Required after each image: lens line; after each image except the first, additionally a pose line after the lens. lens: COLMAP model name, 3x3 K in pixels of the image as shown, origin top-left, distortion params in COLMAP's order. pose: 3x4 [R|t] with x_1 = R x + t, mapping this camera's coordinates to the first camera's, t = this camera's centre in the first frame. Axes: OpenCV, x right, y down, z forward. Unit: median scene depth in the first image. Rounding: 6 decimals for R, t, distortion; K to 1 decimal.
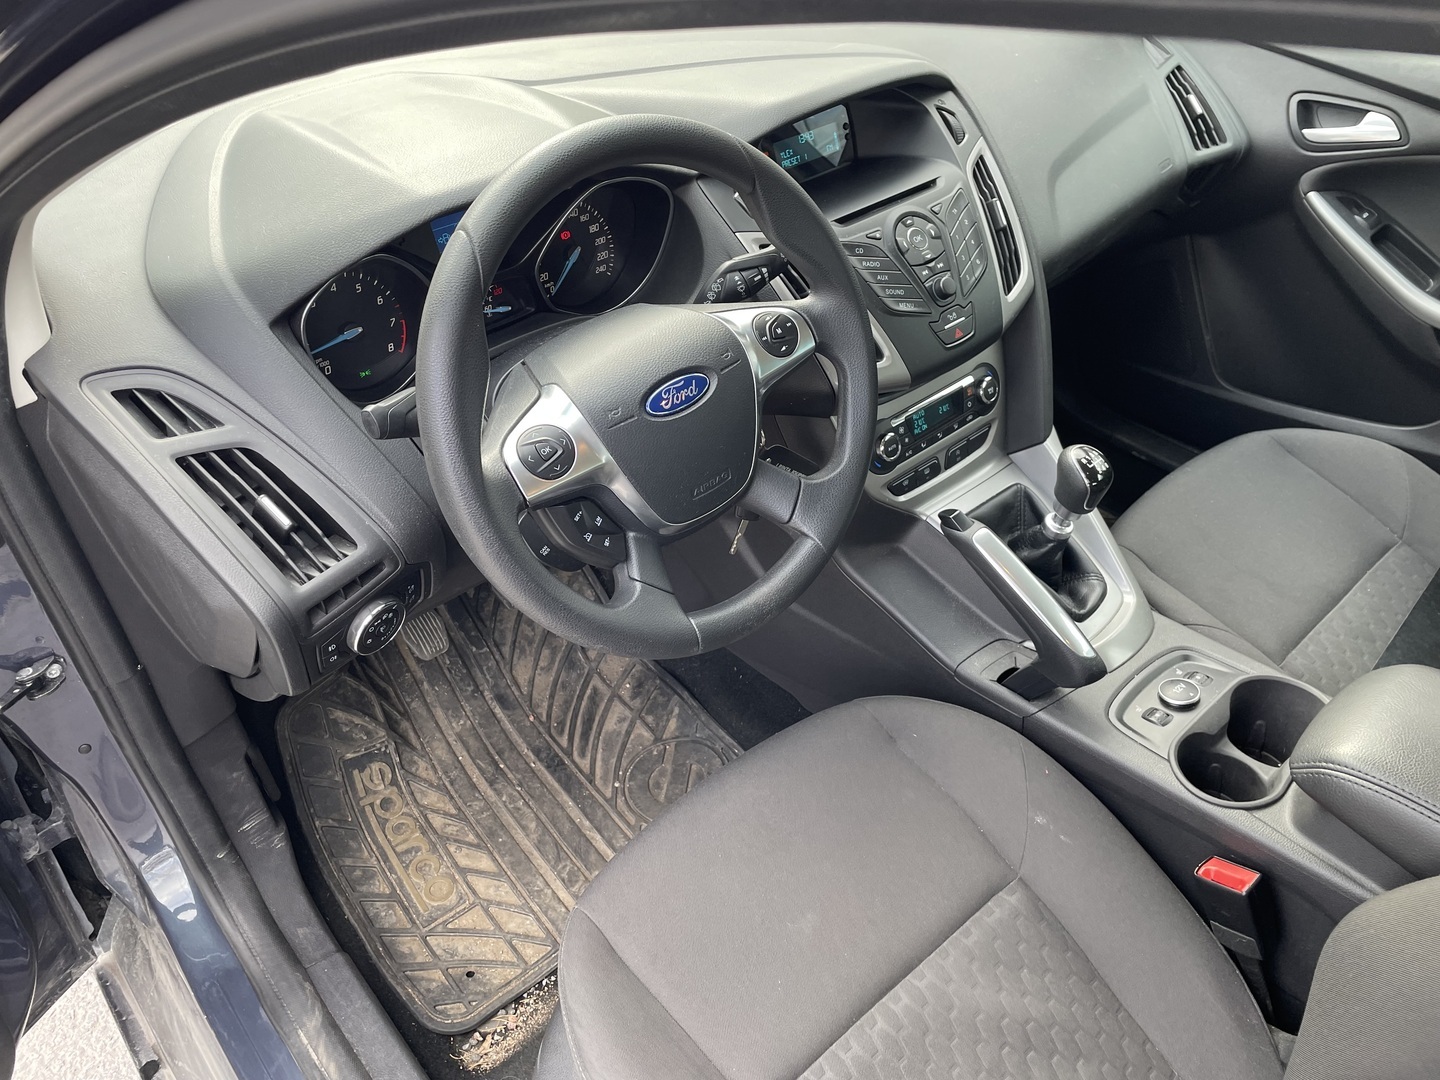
lens RADIAL K [[1098.6, 0, 720.0], [0, 1098.6, 540.0], [0, 0, 1]] dist [0.004362, -0.006471]
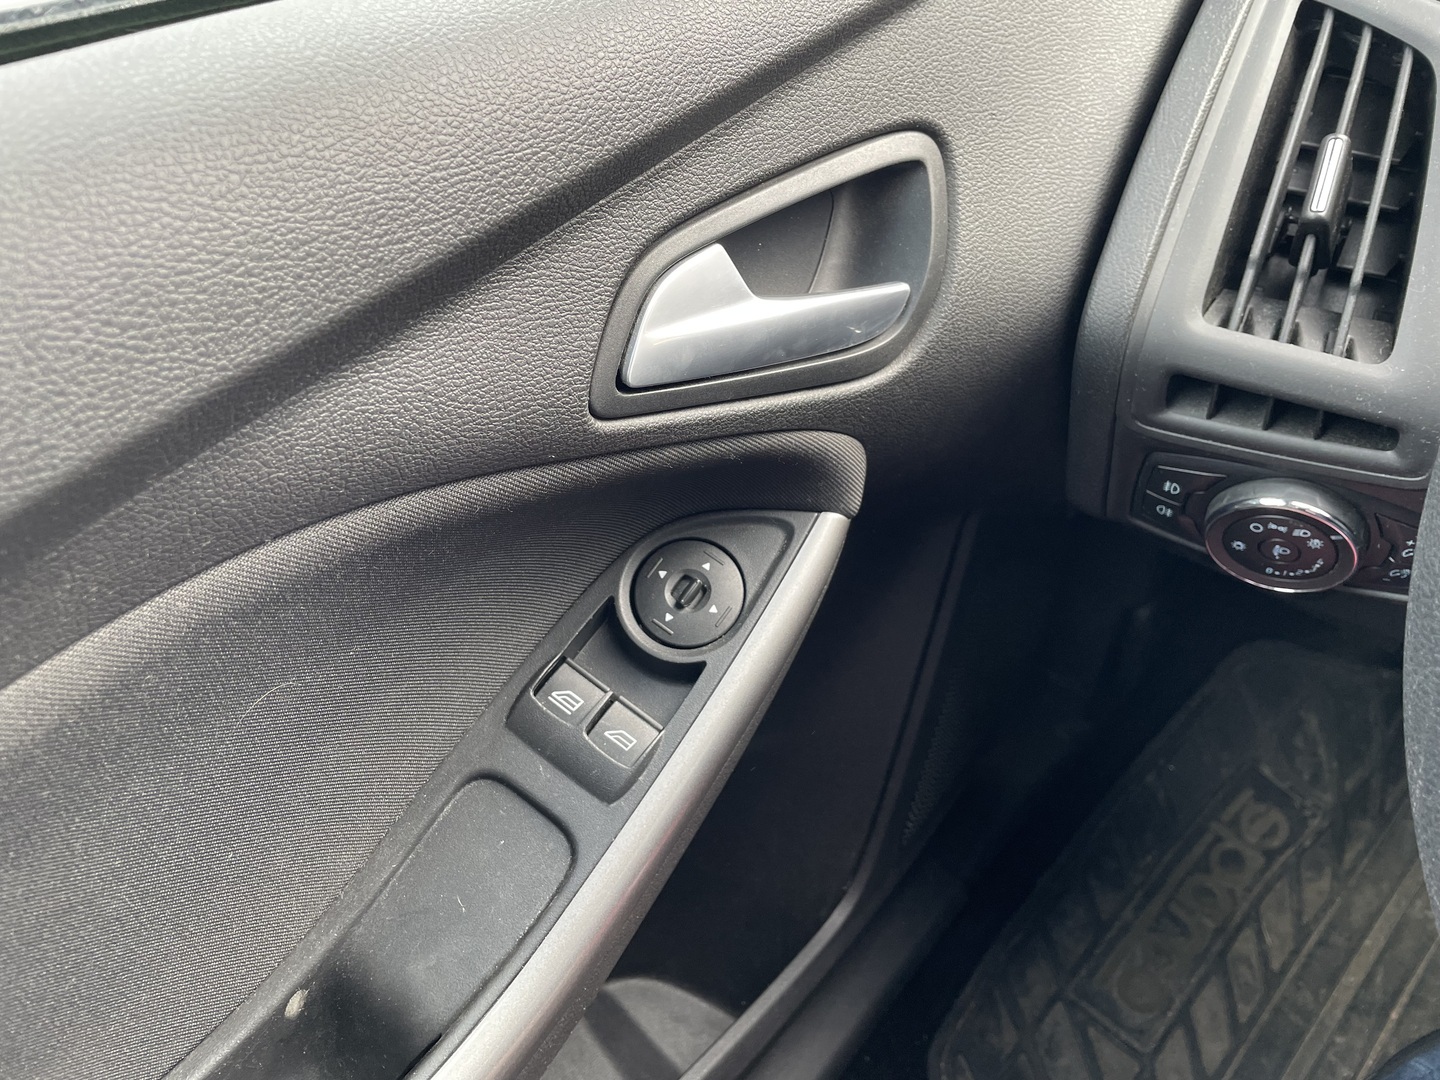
lens RADIAL K [[1098.6, 0, 720.0], [0, 1098.6, 540.0], [0, 0, 1]] dist [0.004362, -0.006471]
pose [[0.139358, 0.687911, -0.712291, -0.018001], [-0.620544, 0.621220, 0.478550, 0.003930], [0.771689, 0.375318, 0.513451, 0.390852]]
